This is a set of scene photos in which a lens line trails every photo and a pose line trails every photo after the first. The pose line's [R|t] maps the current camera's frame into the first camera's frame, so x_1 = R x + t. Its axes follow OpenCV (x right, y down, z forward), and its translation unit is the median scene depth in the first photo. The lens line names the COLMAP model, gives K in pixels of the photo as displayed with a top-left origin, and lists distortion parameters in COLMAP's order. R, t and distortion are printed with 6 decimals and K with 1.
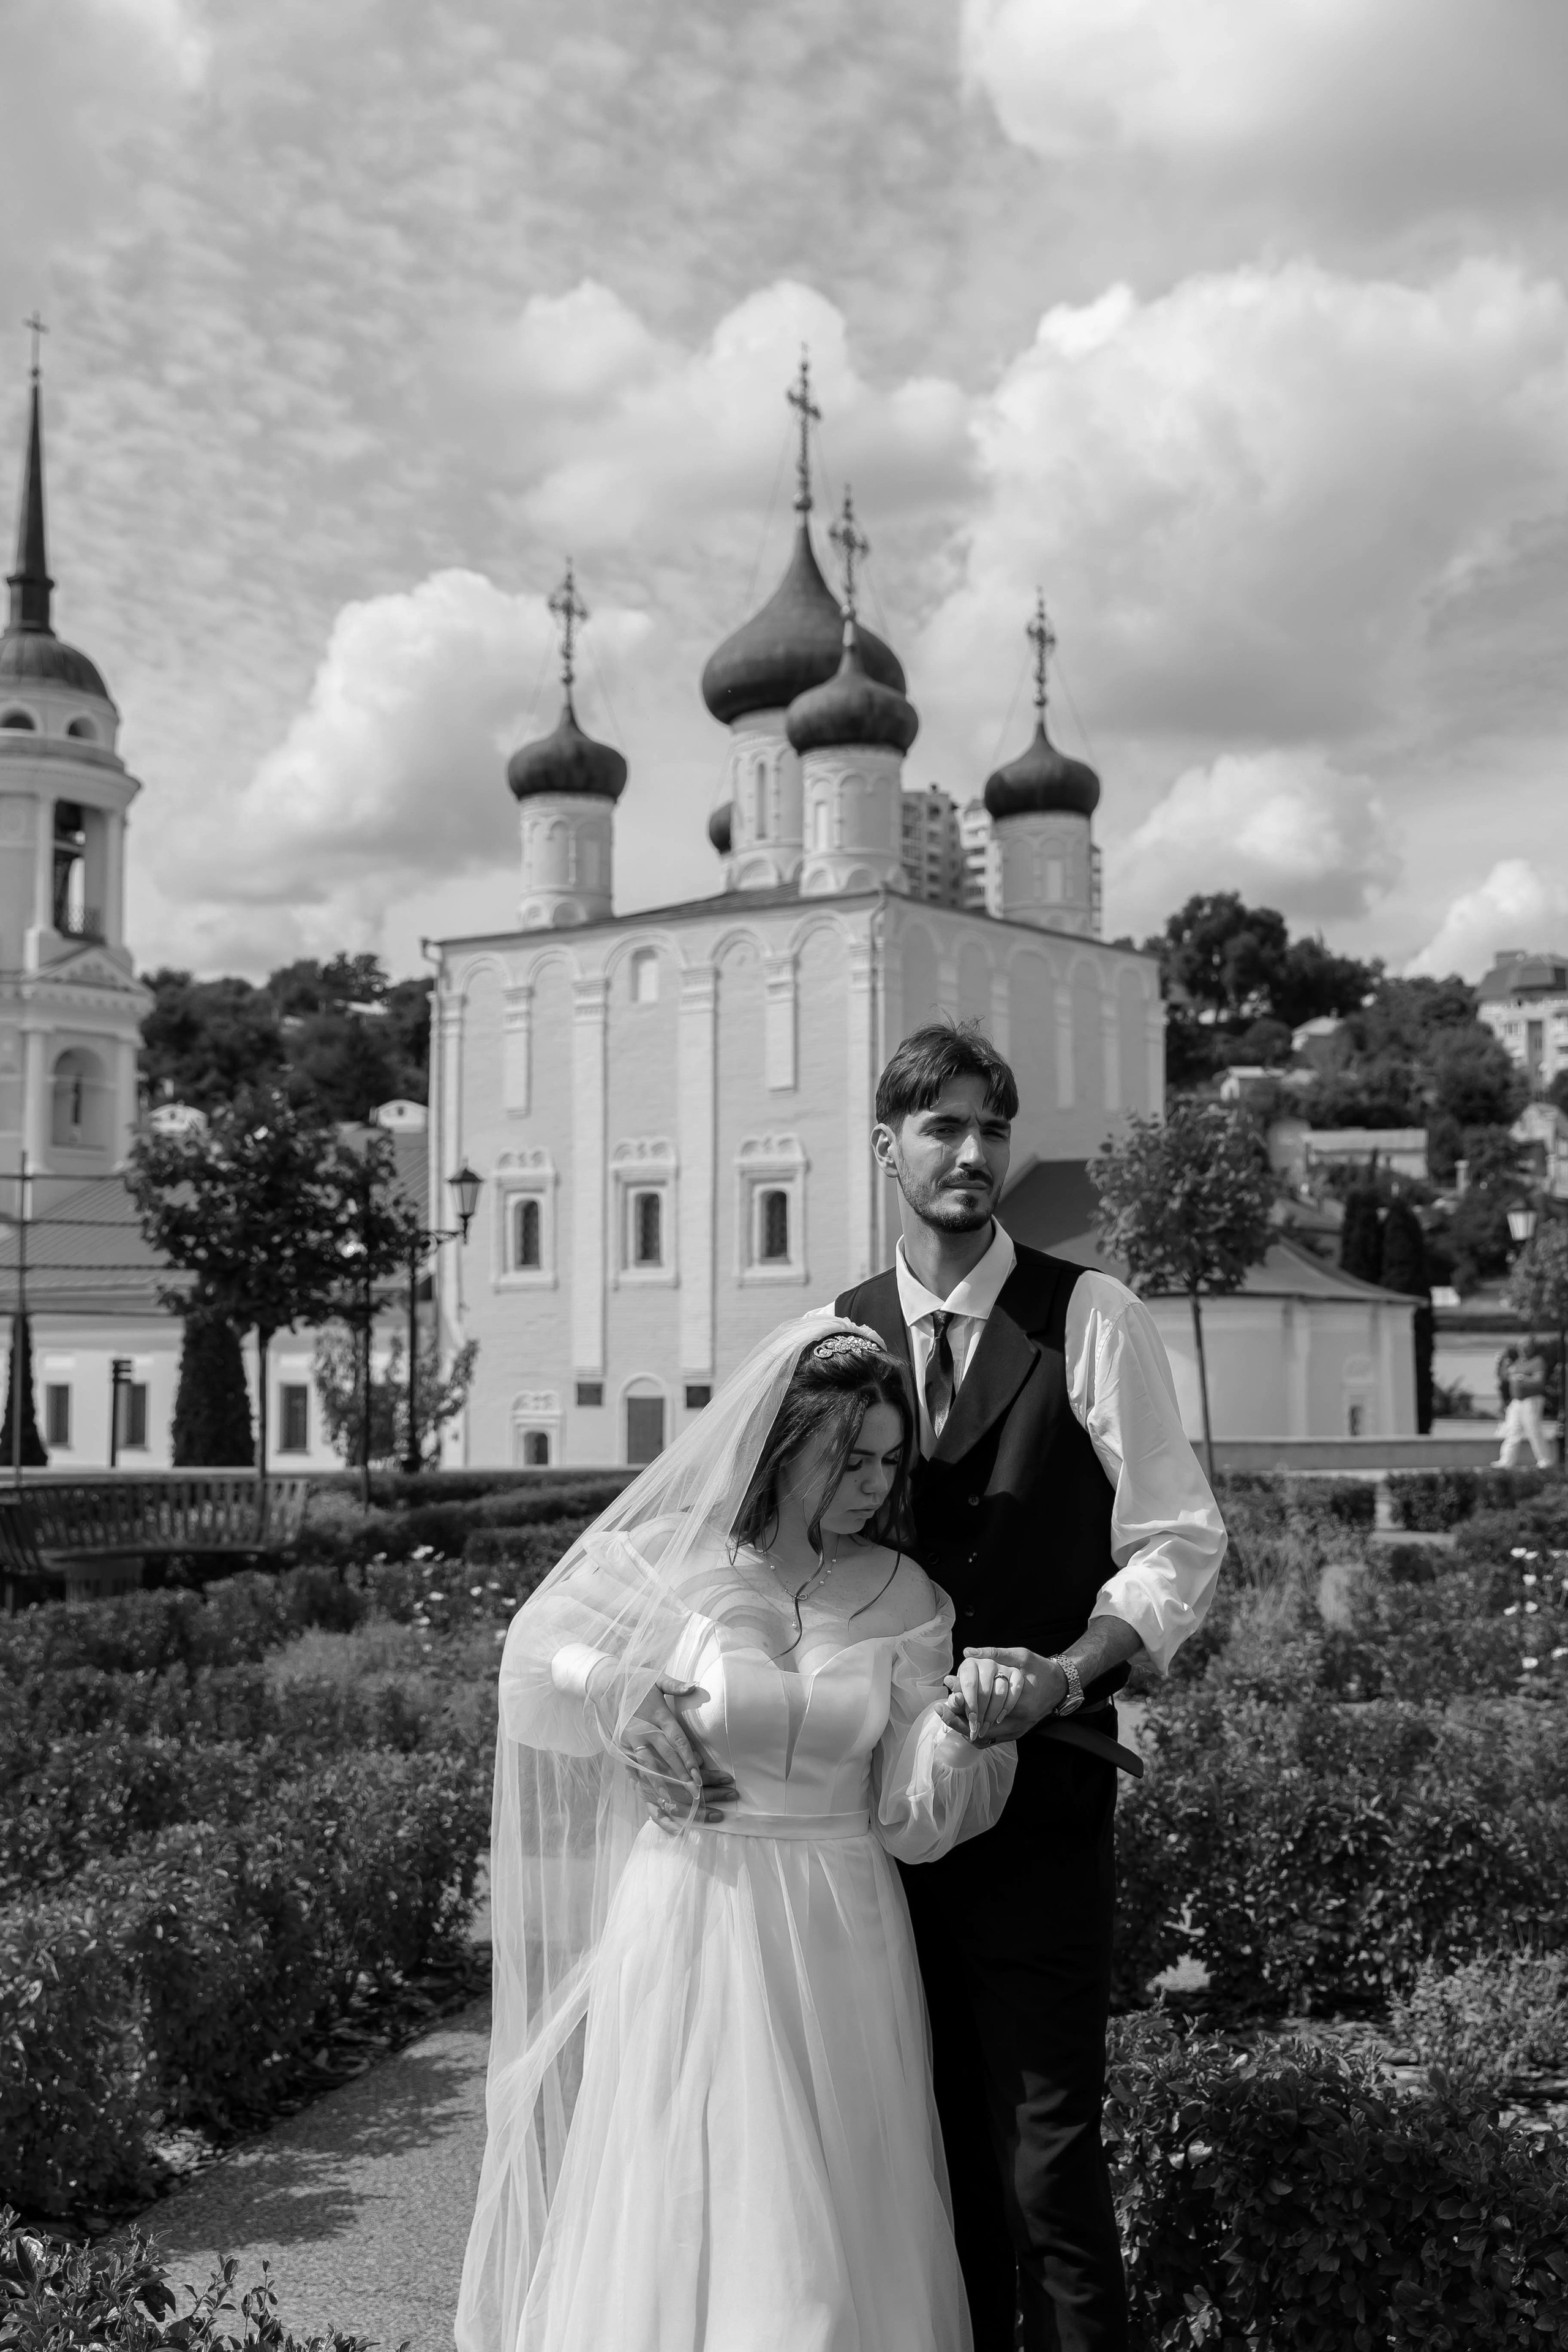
lens RADIAL K [[2815.5, 0, 787.4], [0, 2815.5, 1167.5], [0, 0, 1]] dist [0.012699, 0.000000]
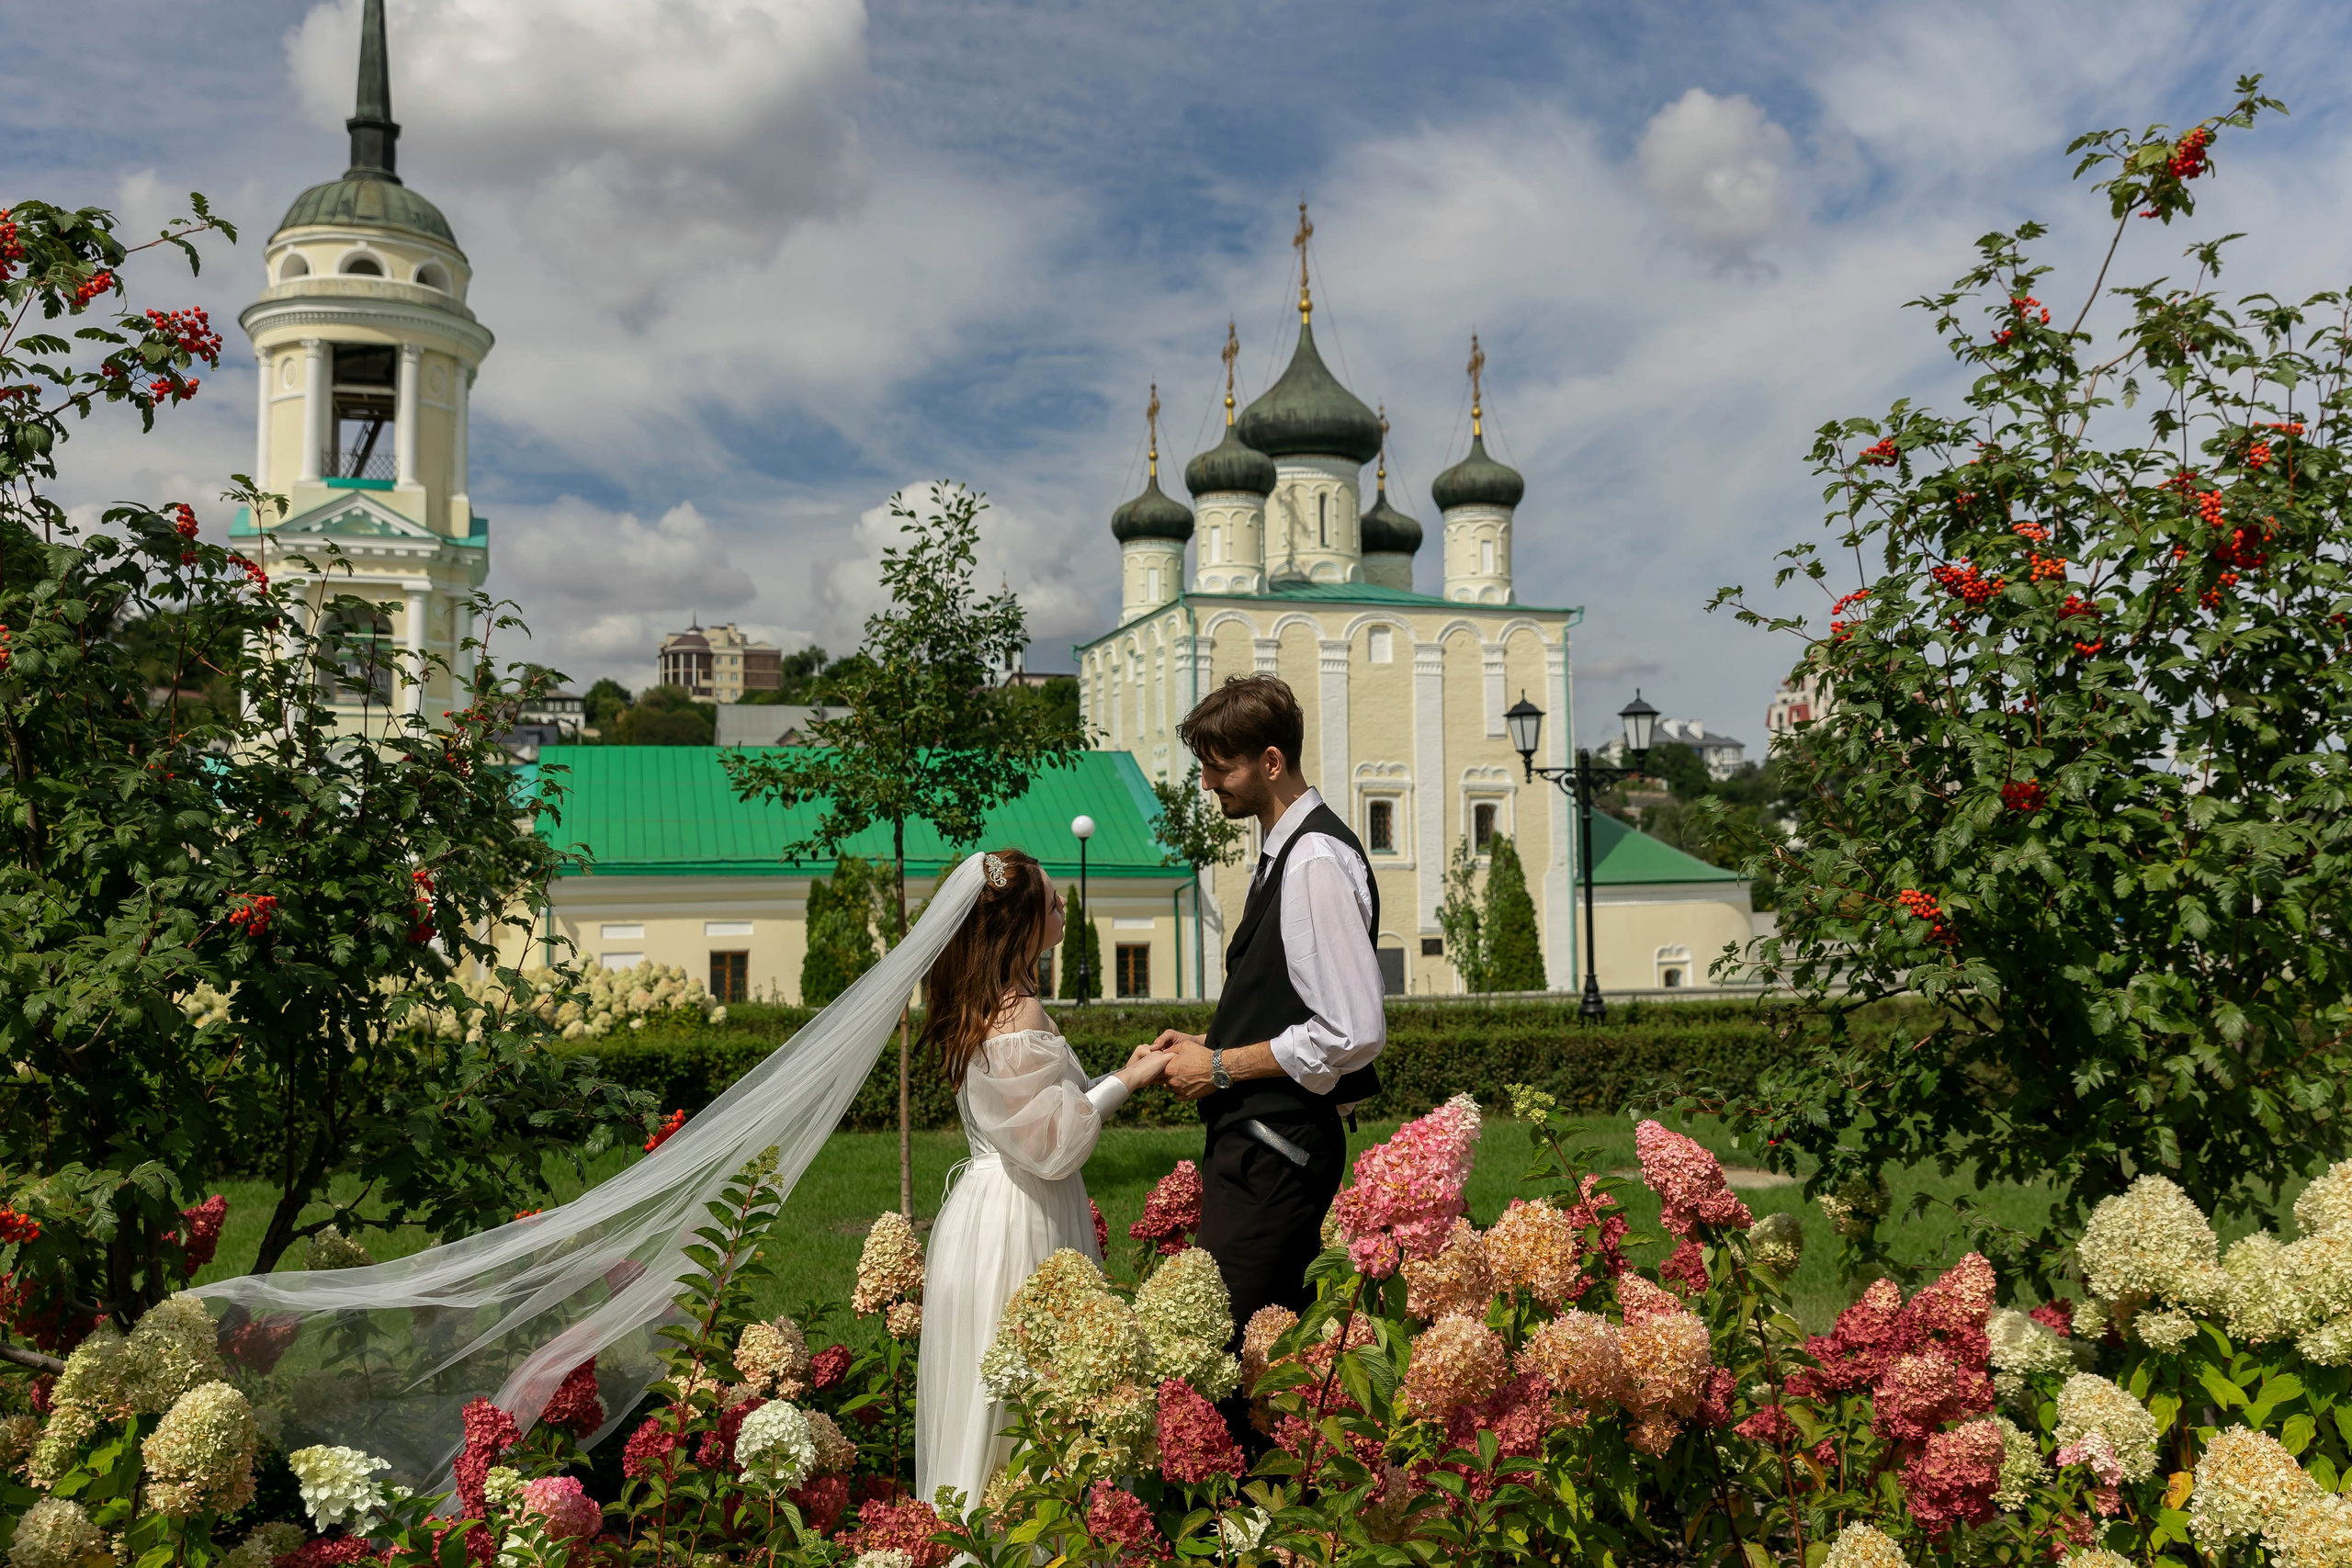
lens RADIAL K [[2129.7, 0, 1174.6], [0, 2129.7, 777.1], [0, 0, 1]] dist [0.007152, 0.032741]
pose [[0.573001, 0.050114, 0.818021, -0.860368], [-0.043526, 0.998581, -0.030687, 0.030360], [-0.818398, -0.018021, 0.574369, 0.429174]]
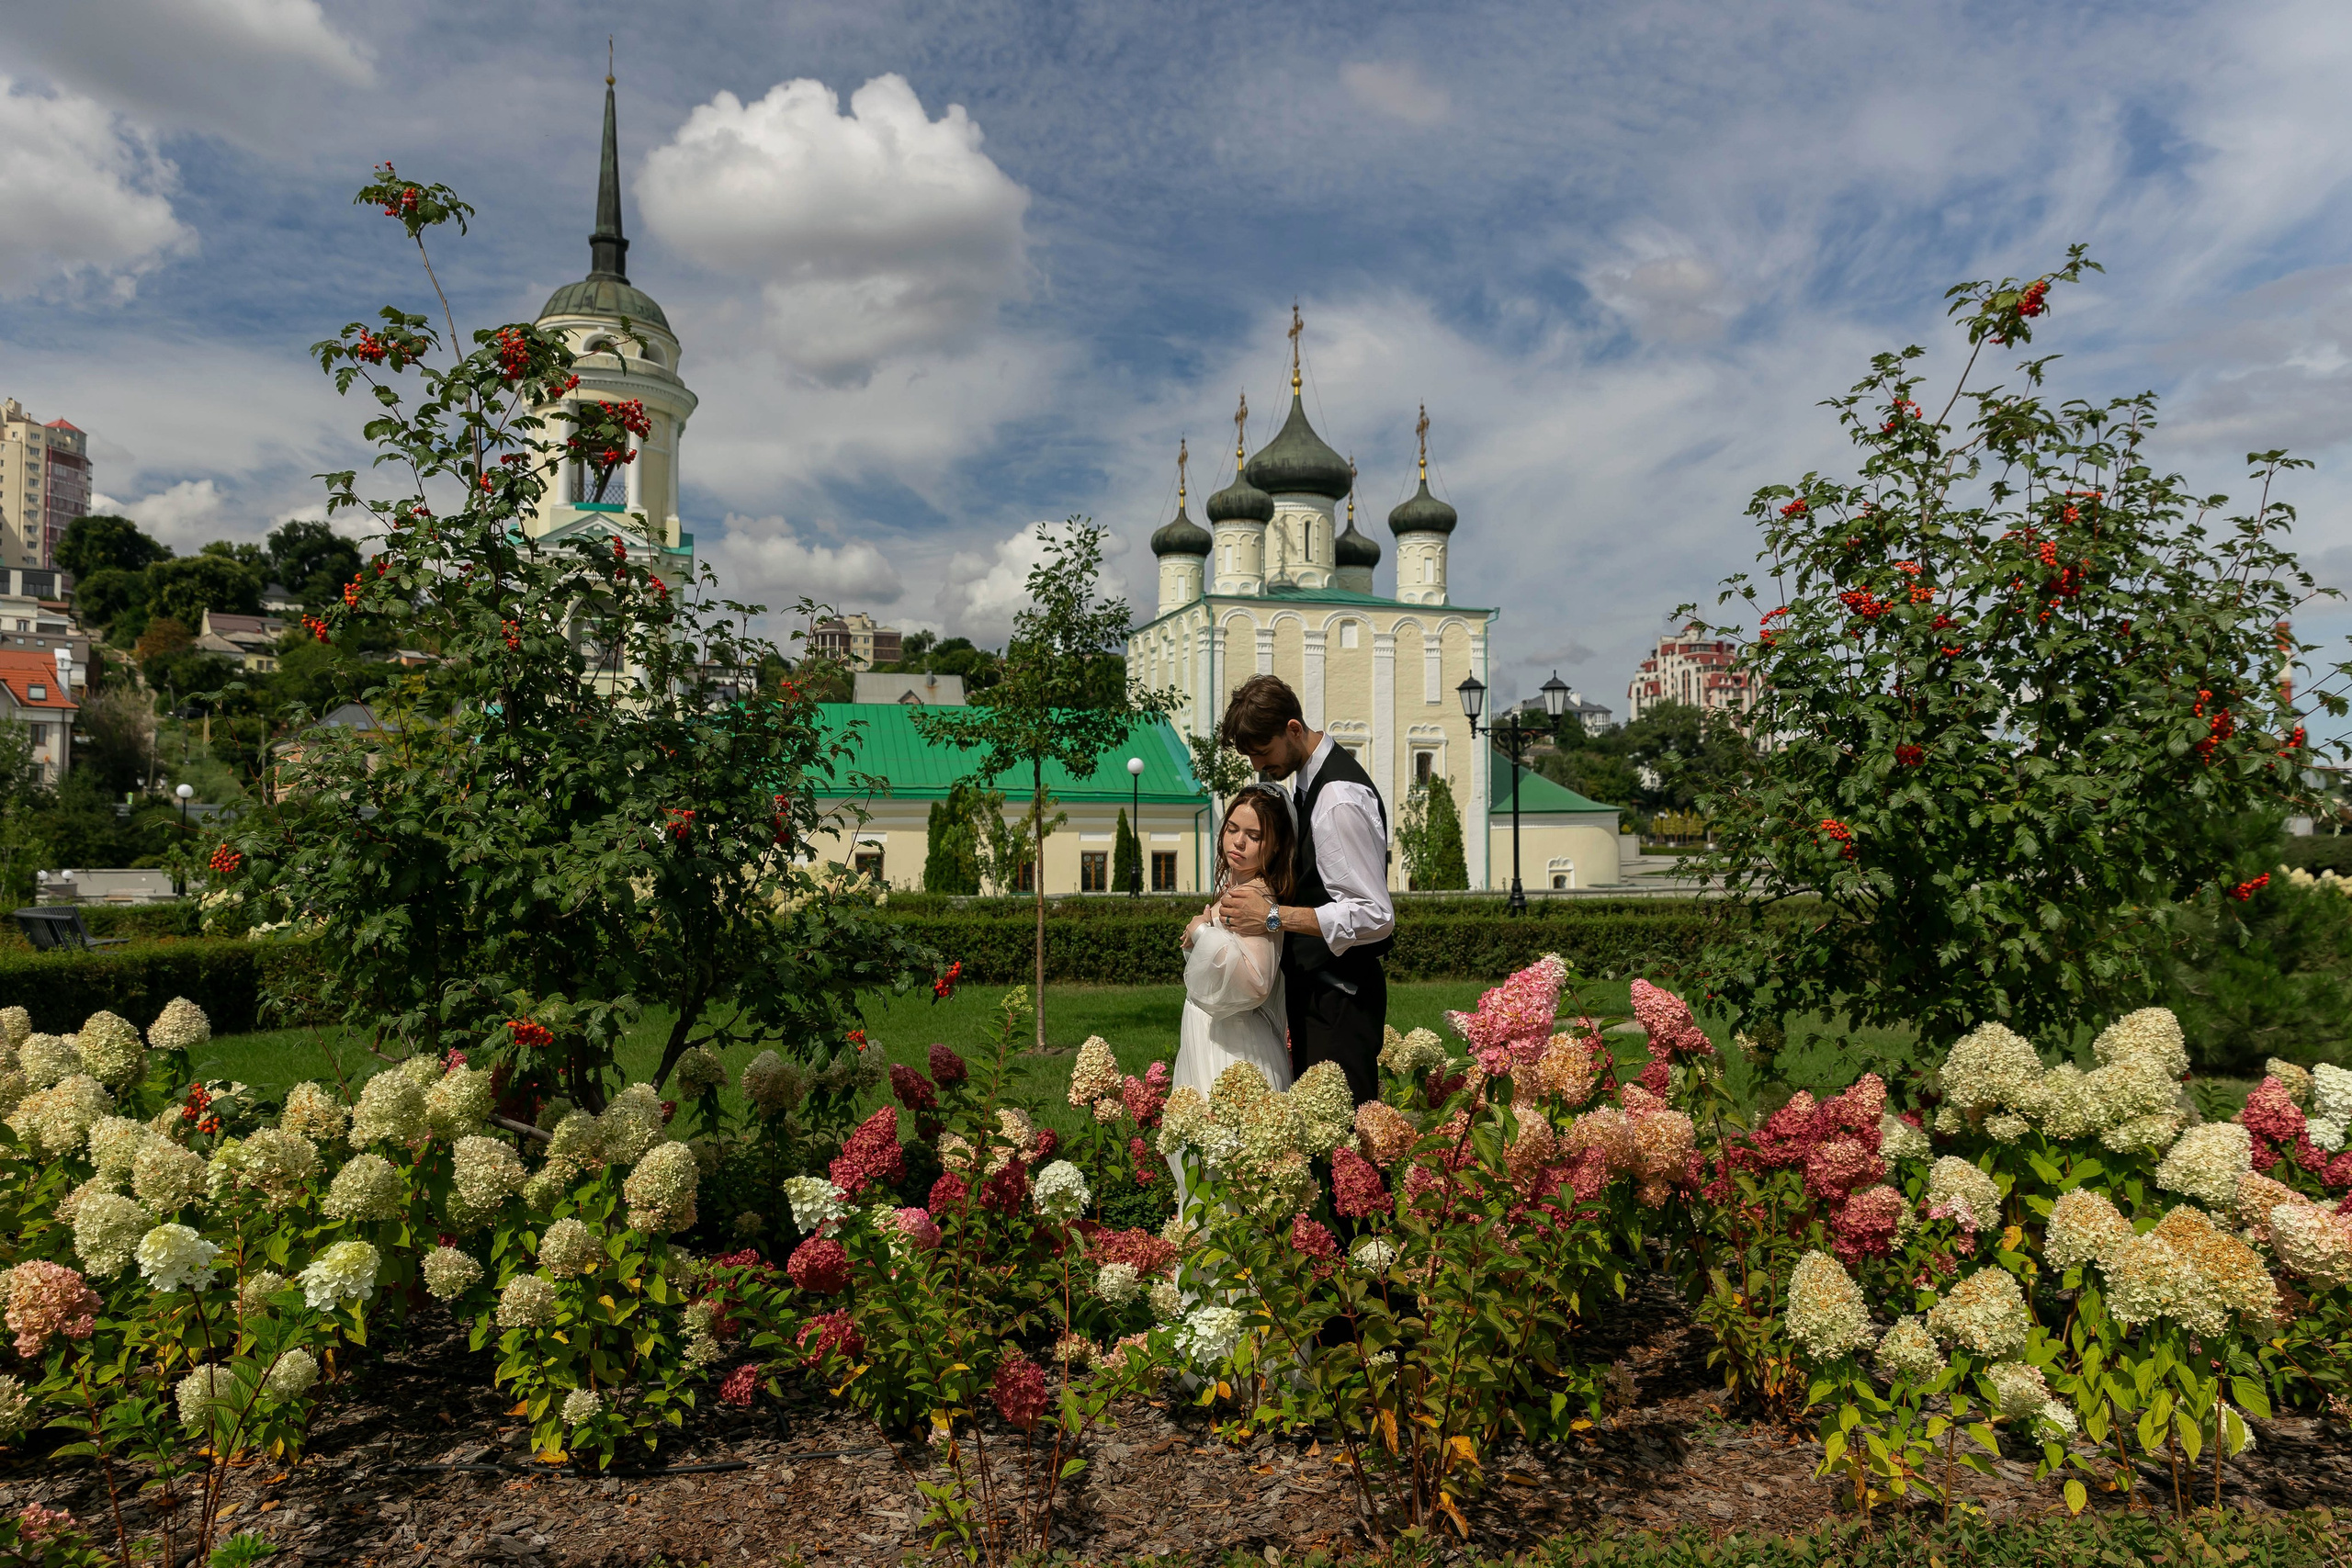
lens RADIAL K [[1569.0, 0, 1174.5], [0, 1569.0, 770.2], [0, 0, 1]] dist [0.027014, -0.004942]
pose [[0.580057, 0.035918, 0.813784, -0.864992], [-0.055534, 0.998447, -0.004484, 0.030492], [-0.812681, -0.042592, 0.581150, 0.430842]]
